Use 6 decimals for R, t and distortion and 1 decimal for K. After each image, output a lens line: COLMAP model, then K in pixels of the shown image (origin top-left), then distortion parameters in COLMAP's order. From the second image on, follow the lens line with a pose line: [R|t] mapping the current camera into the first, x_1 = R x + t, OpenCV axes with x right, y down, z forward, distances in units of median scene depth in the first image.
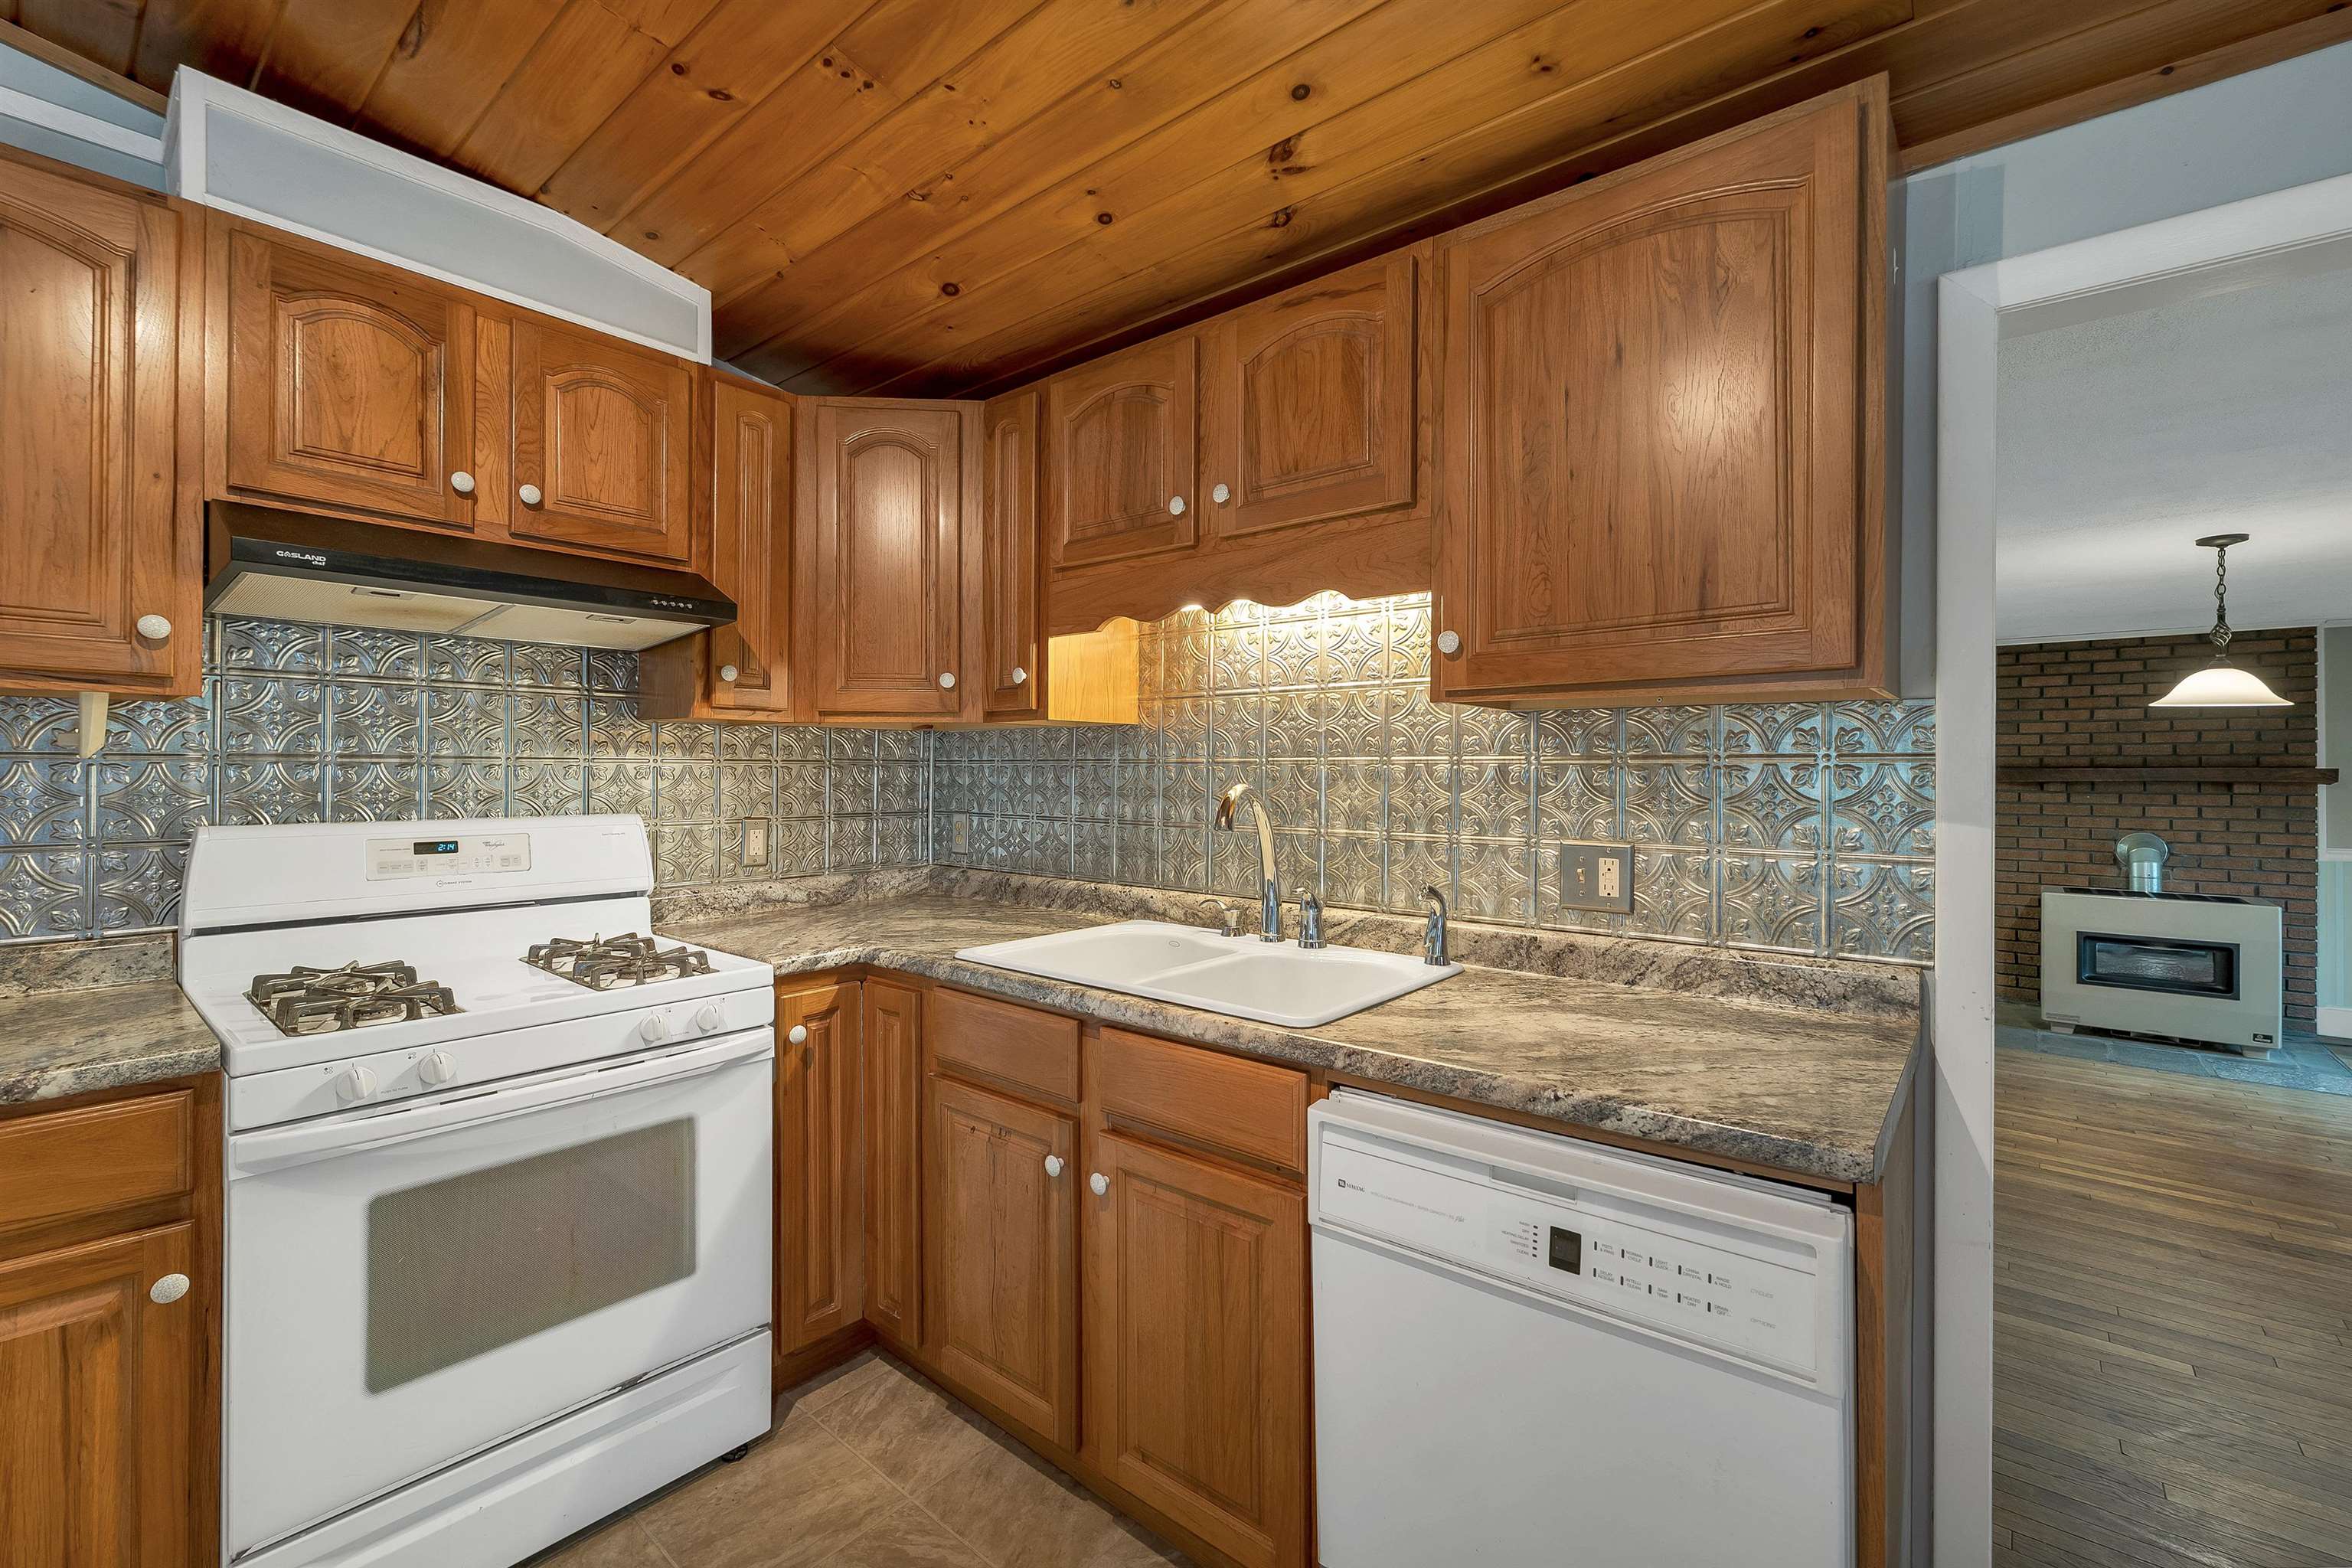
lens RADIAL K [[991.5, 0, 1180.0], [0, 991.5, 769.4], [0, 0, 1]] dist [0.001755, 0.000525]
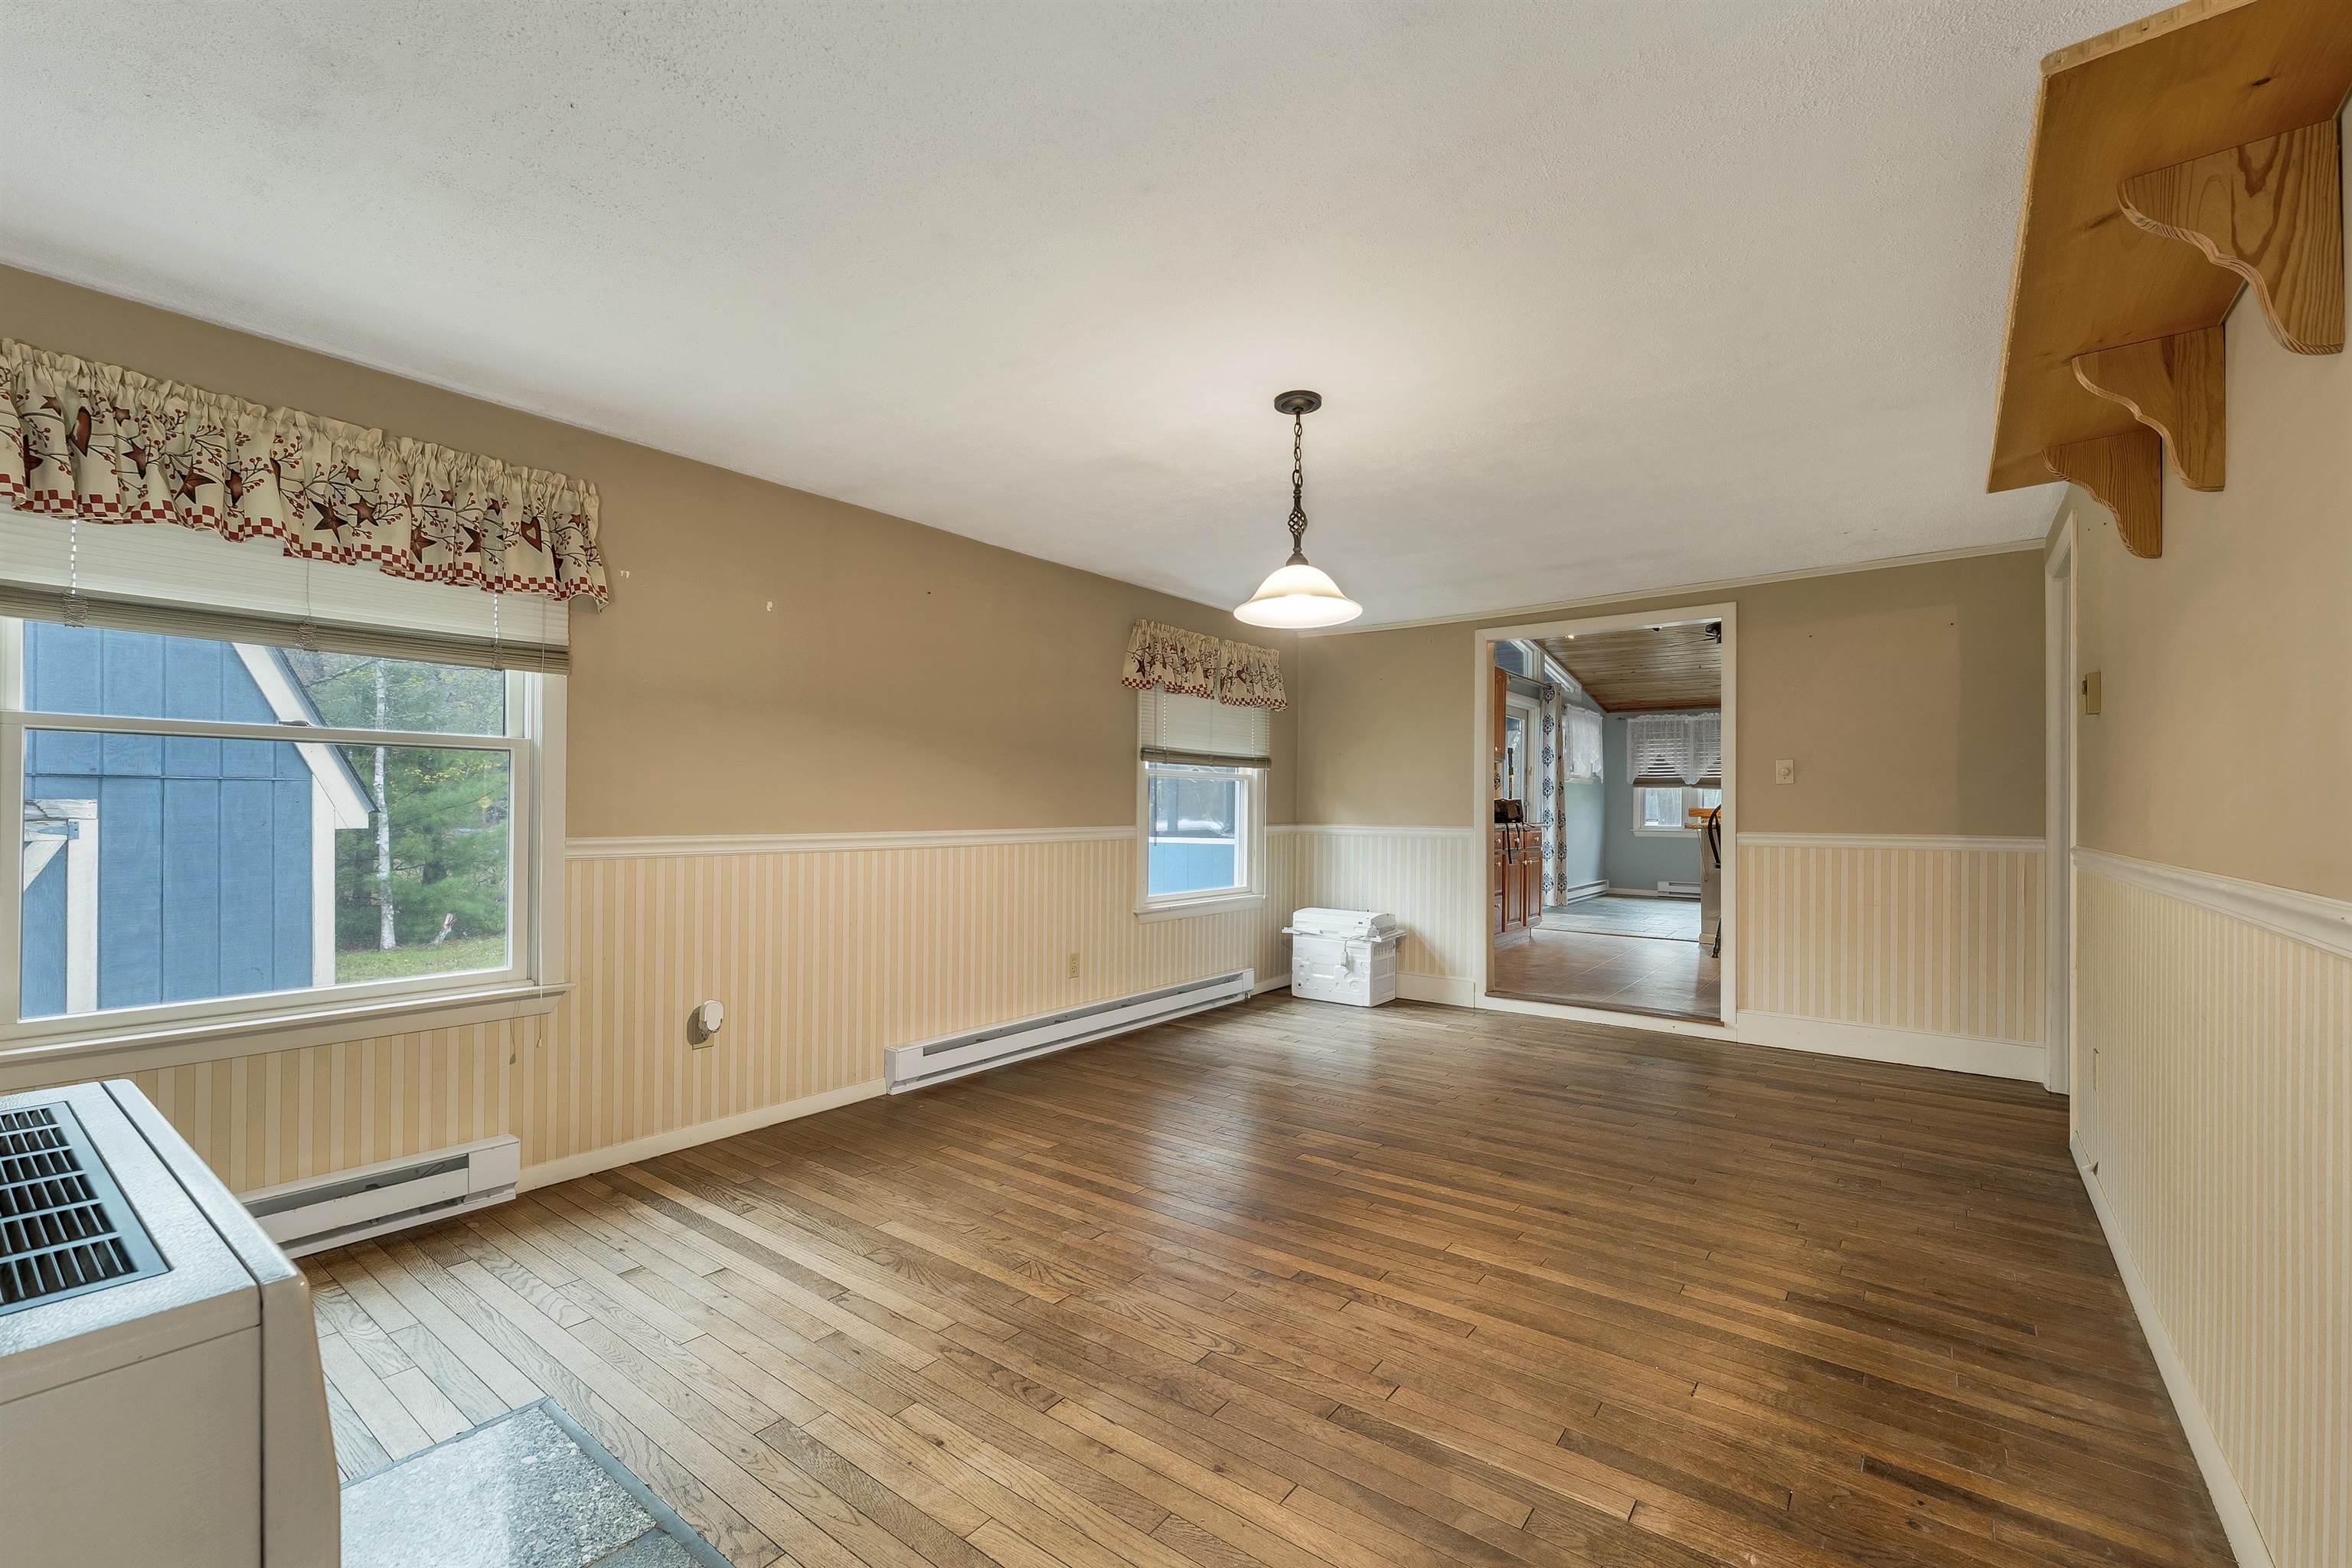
lens RADIAL K [[986.9, 0, 1167.8], [0, 986.9, 812.6], [0, 0, 1]] dist [-0.000506, 0.000268]
pose [[-0.999133, -0.009983, -0.040420, 1.012716], [-0.009987, 0.999950, -0.000102, 0.078905], [0.040419, 0.000302, -0.999183, 1.519789]]
